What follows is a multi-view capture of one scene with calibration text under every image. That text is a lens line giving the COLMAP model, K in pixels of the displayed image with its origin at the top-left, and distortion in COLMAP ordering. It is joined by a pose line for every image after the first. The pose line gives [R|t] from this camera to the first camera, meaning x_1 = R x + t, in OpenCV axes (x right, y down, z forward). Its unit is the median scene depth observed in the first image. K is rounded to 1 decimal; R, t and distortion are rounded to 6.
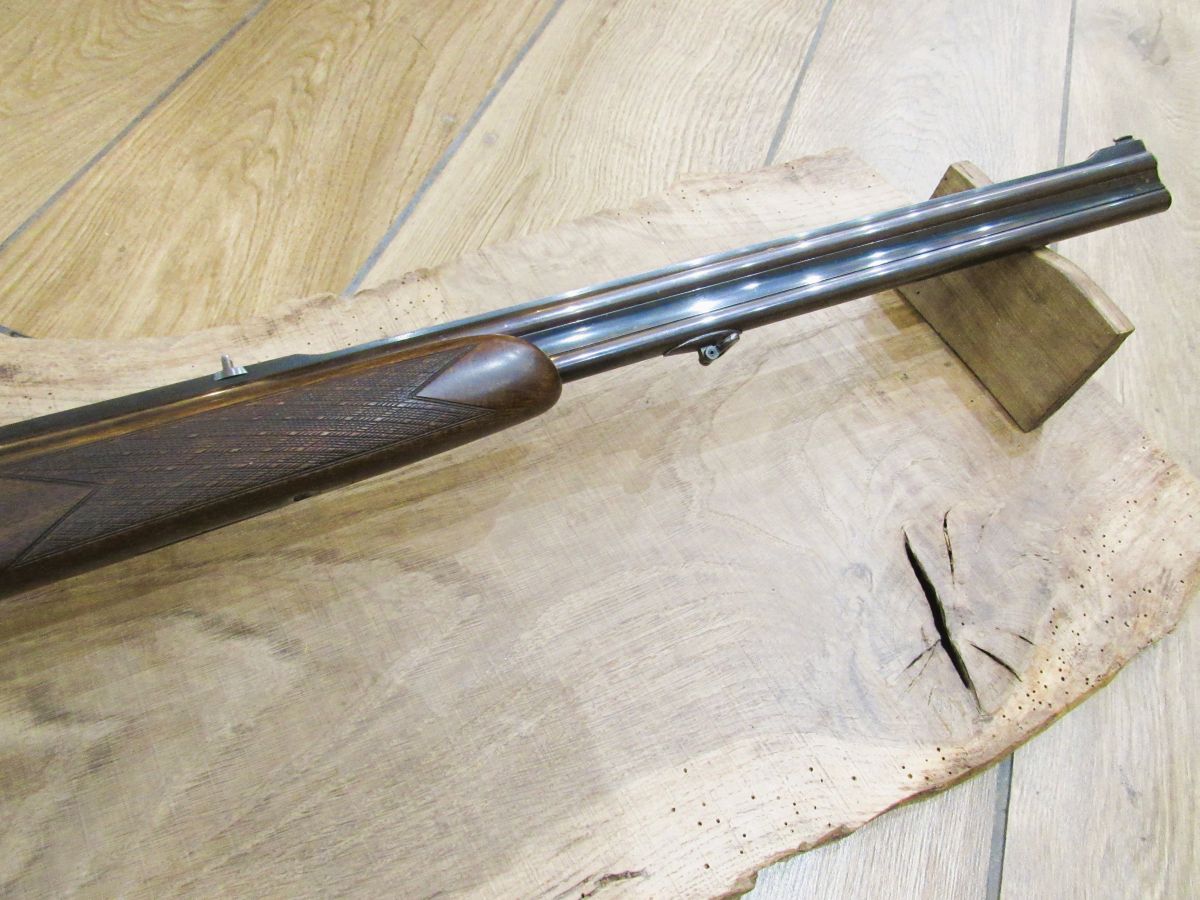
lens RADIAL K [[881.8, 0, 600.0], [0, 881.8, 450.0], [0, 0, 1]] dist [-0.019781, 0.002668]
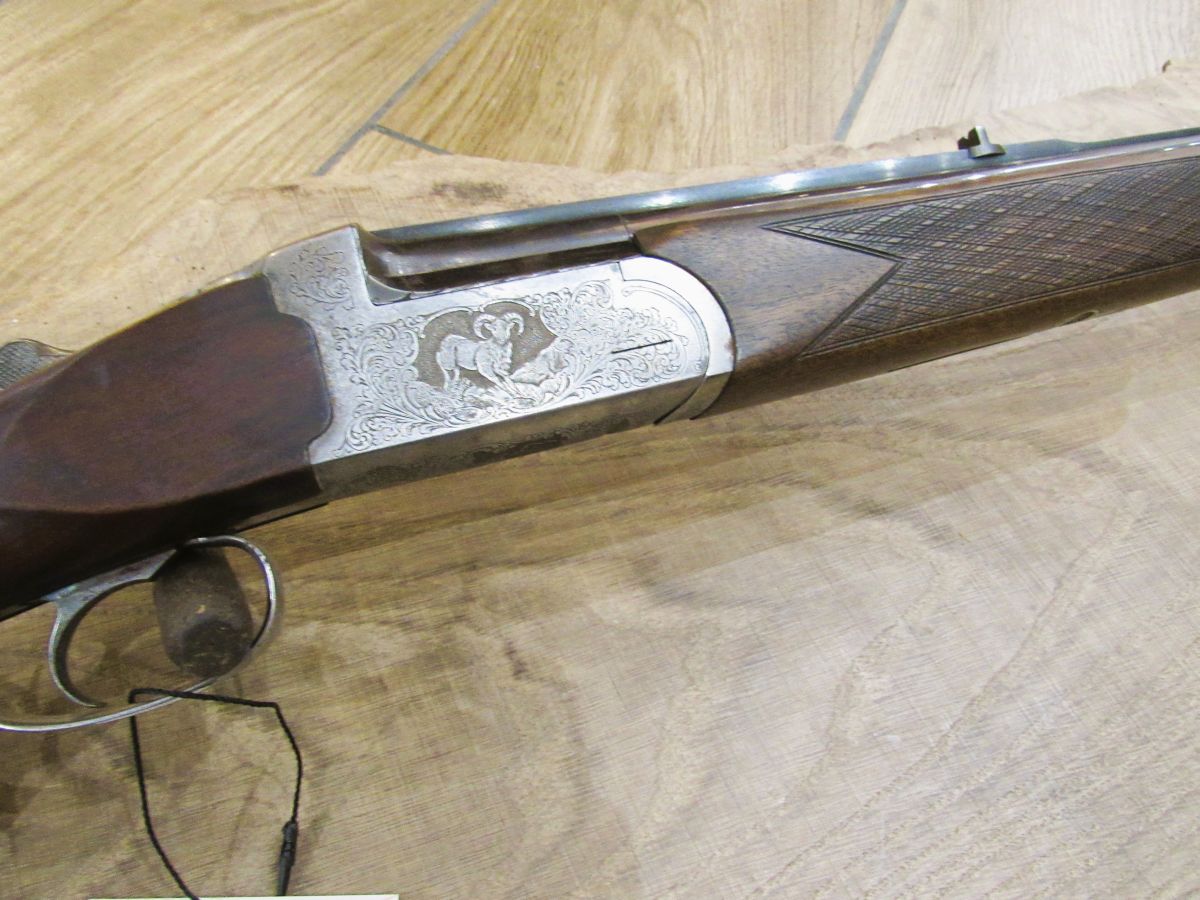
lens RADIAL K [[880.0, 0, 600.0], [0, 880.0, 450.0], [0, 0, 1]] dist [-0.030682, -0.001600]
pose [[0.997406, 0.069989, -0.016820, -0.619159], [-0.070237, 0.997423, -0.014613, 0.175508], [0.015754, 0.015757, 0.999752, 0.213905]]
